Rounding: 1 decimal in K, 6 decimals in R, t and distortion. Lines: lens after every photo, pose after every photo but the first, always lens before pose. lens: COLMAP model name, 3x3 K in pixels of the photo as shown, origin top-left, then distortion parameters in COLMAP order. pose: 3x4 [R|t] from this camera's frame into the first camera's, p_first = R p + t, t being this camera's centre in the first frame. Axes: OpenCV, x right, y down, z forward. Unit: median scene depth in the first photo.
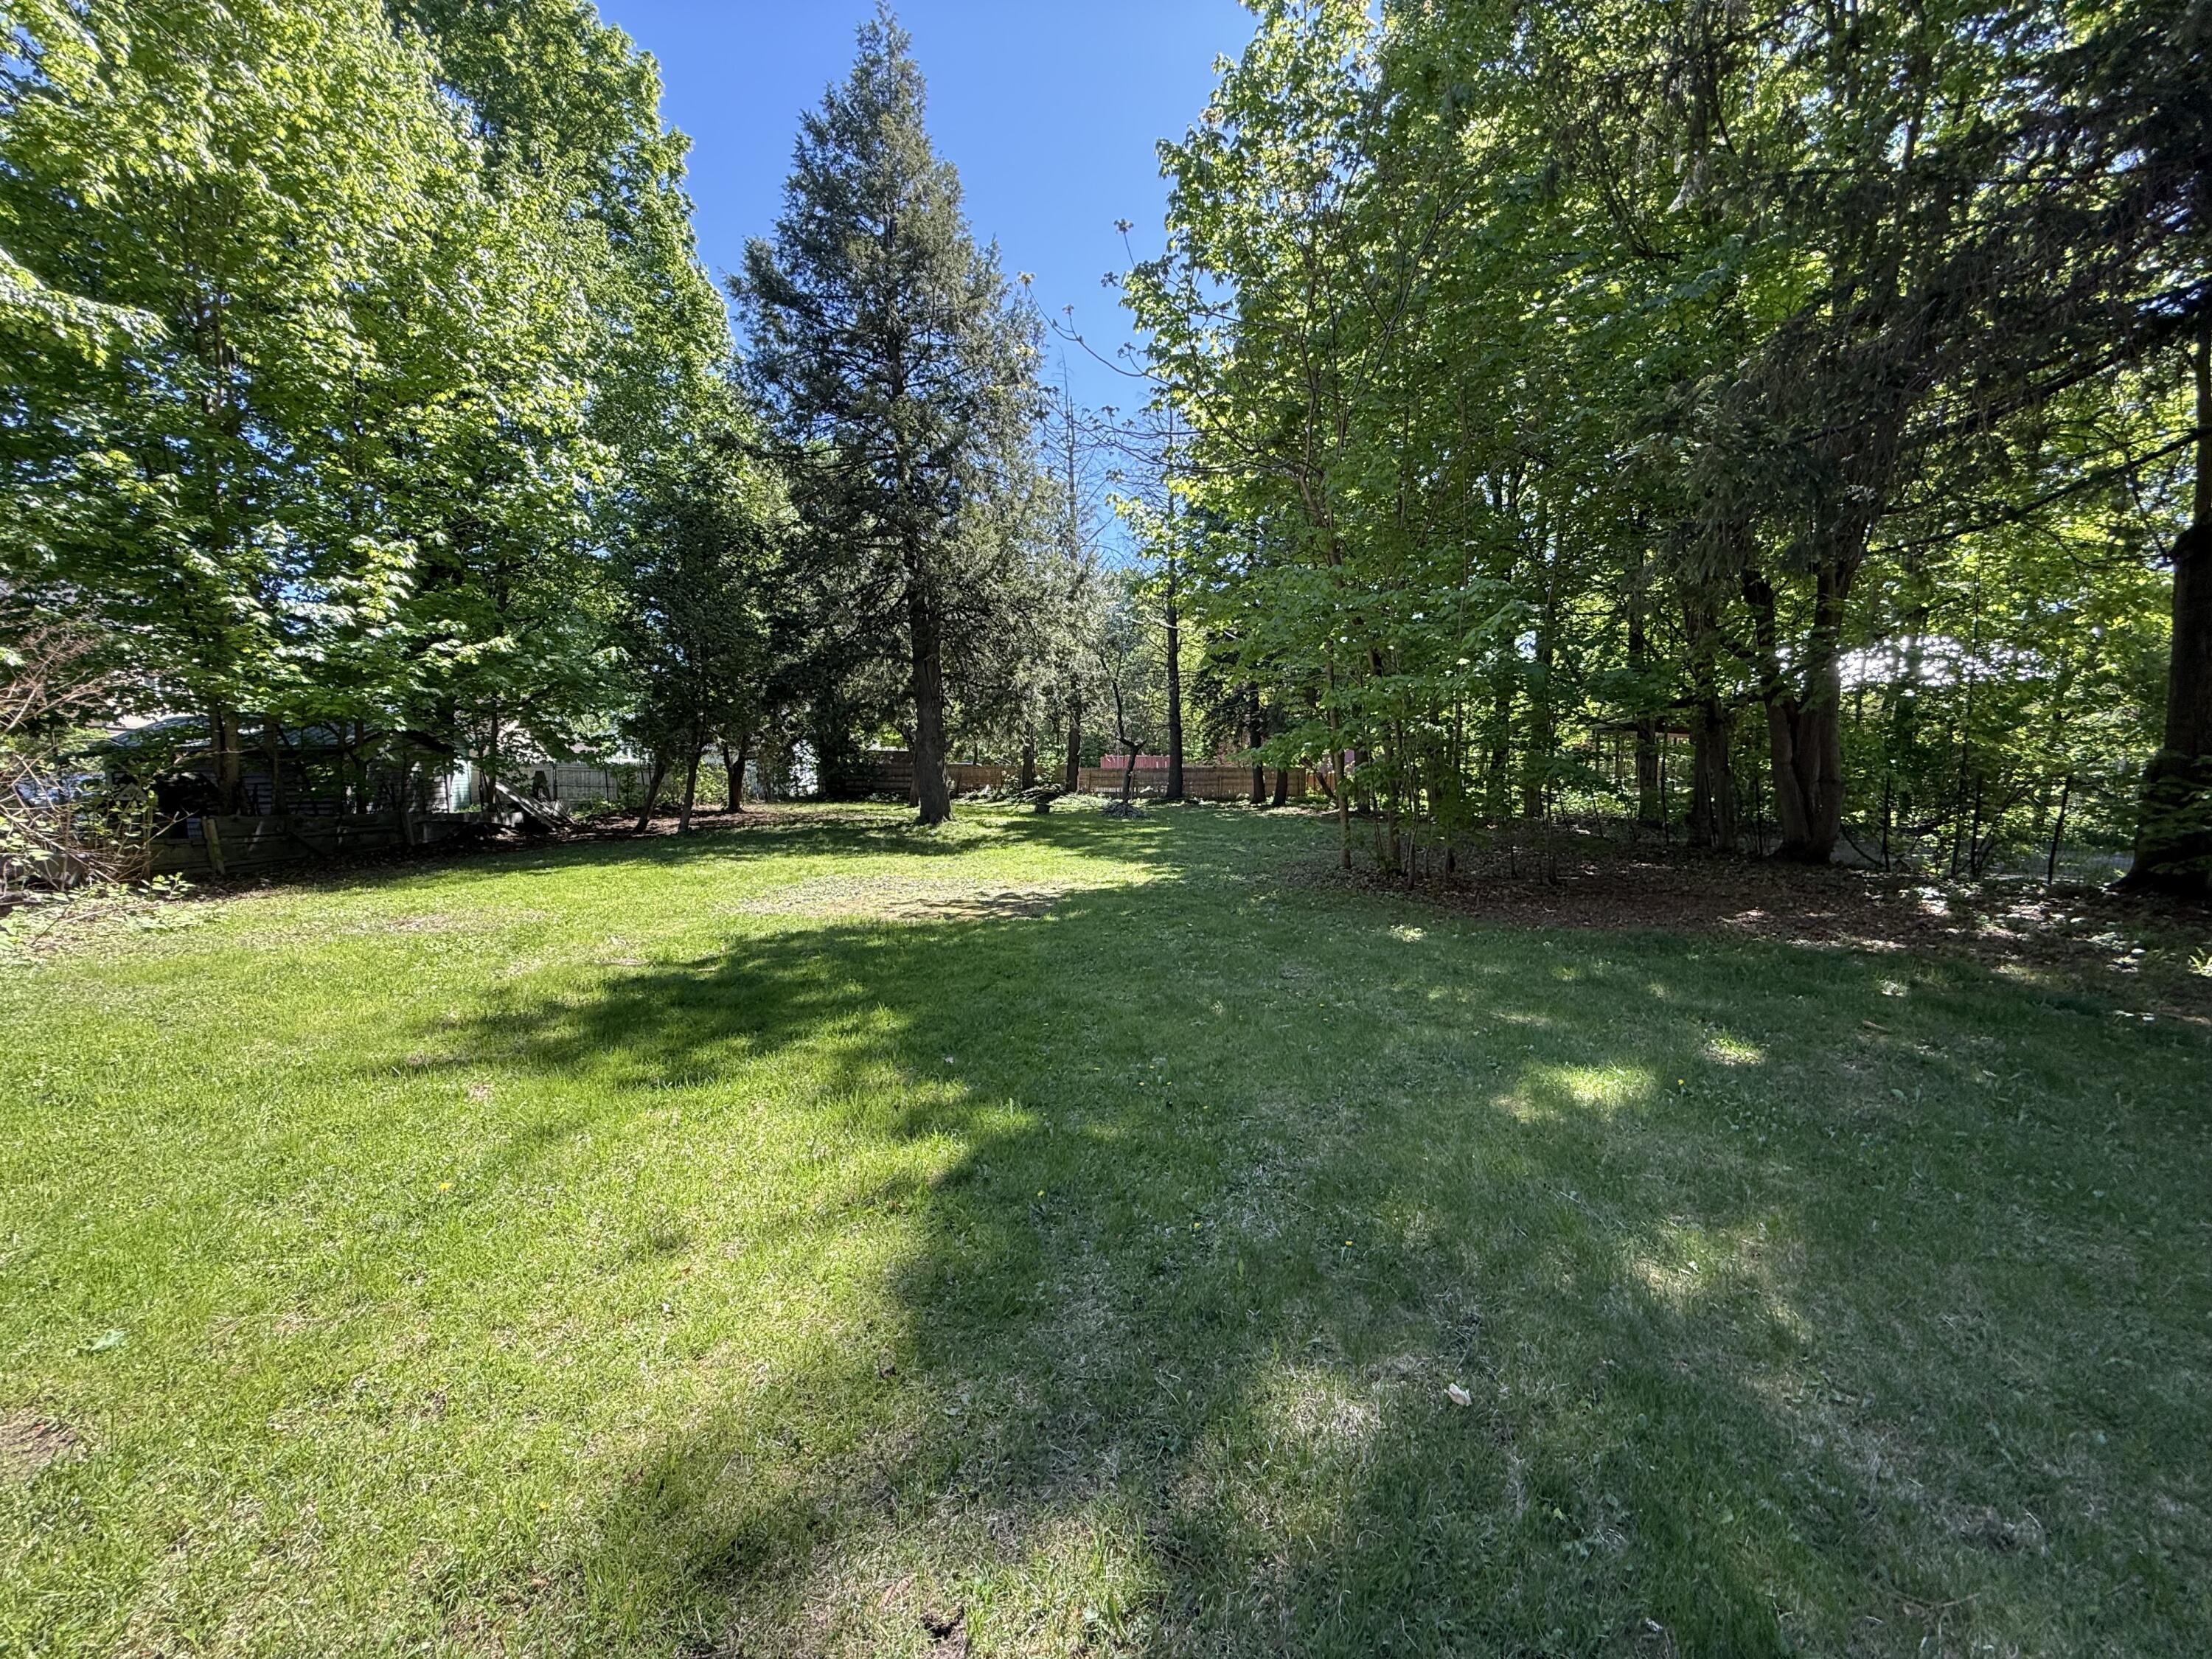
lens RADIAL K [[882.5, 0, 1100.2], [0, 882.5, 833.0], [0, 0, 1]] dist [-0.001296, -0.000003]
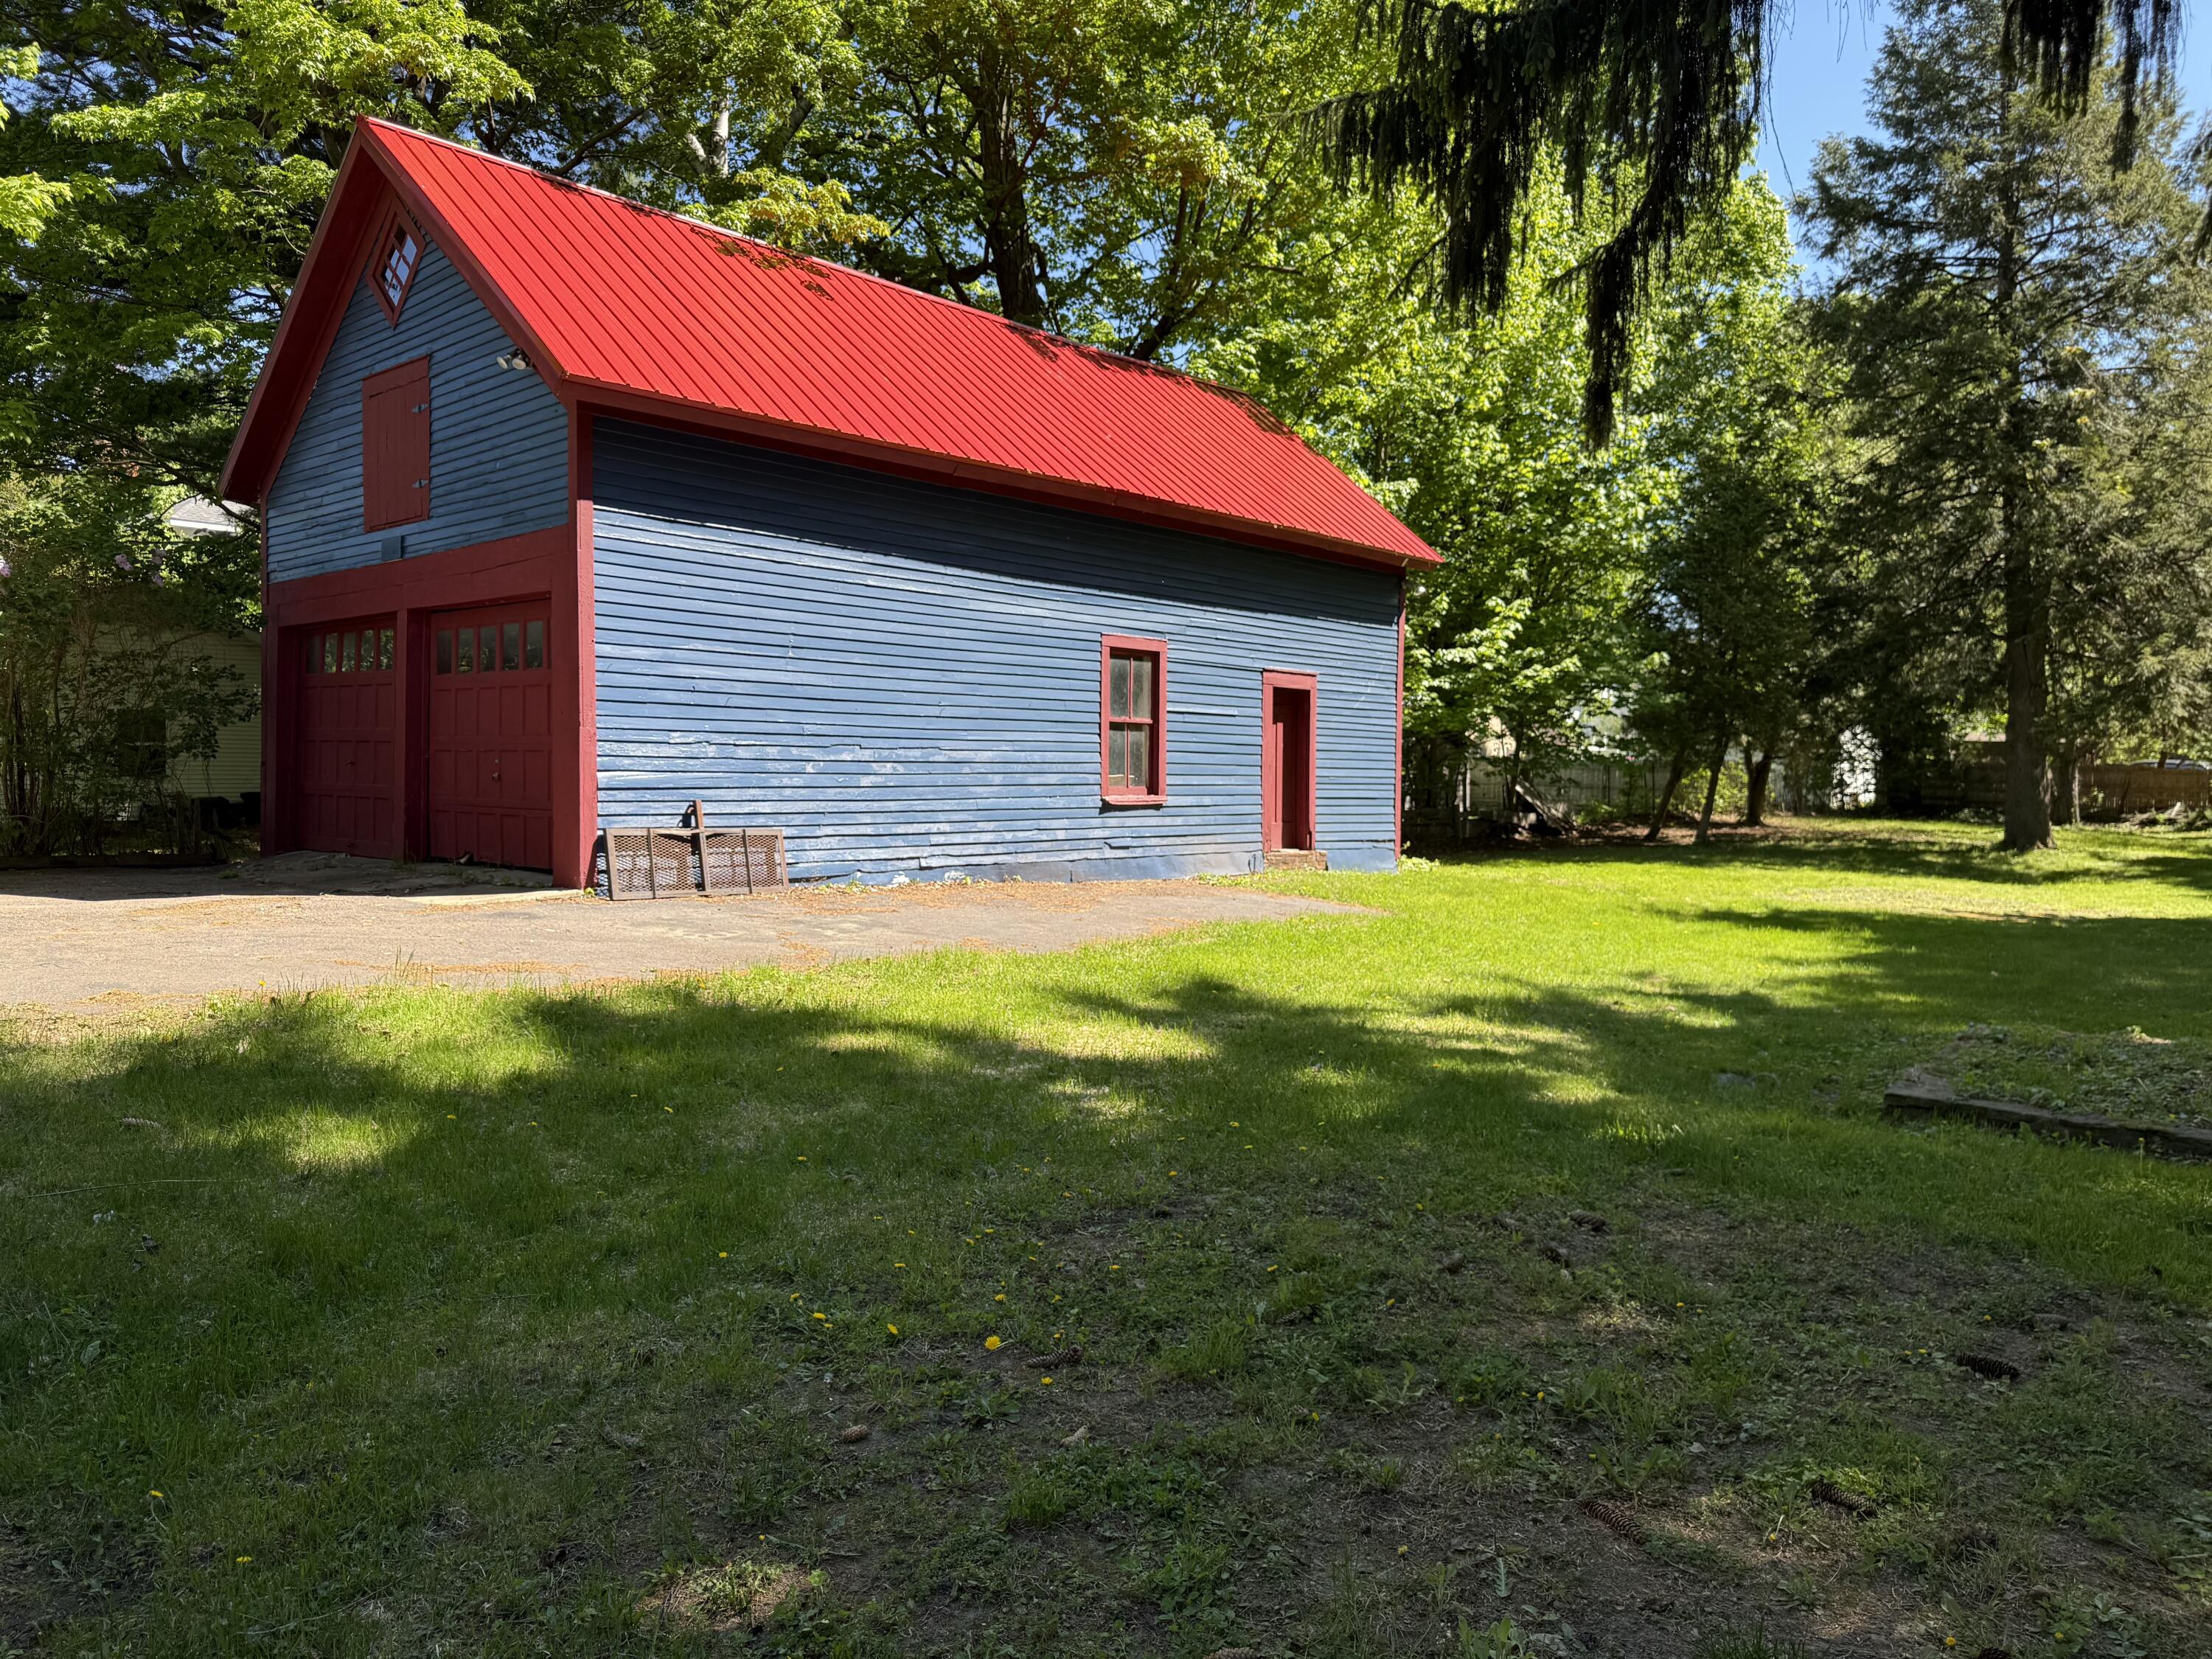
lens RADIAL K [[1553.2, 0, 1098.6], [0, 1553.2, 827.9], [0, 0, 1]] dist [0.020700, -0.013696]
pose [[0.710695, 0.046759, -0.701945, 0.192207], [-0.065282, 0.997867, 0.000377, 0.021598], [0.700465, 0.045556, 0.712231, -0.524310]]
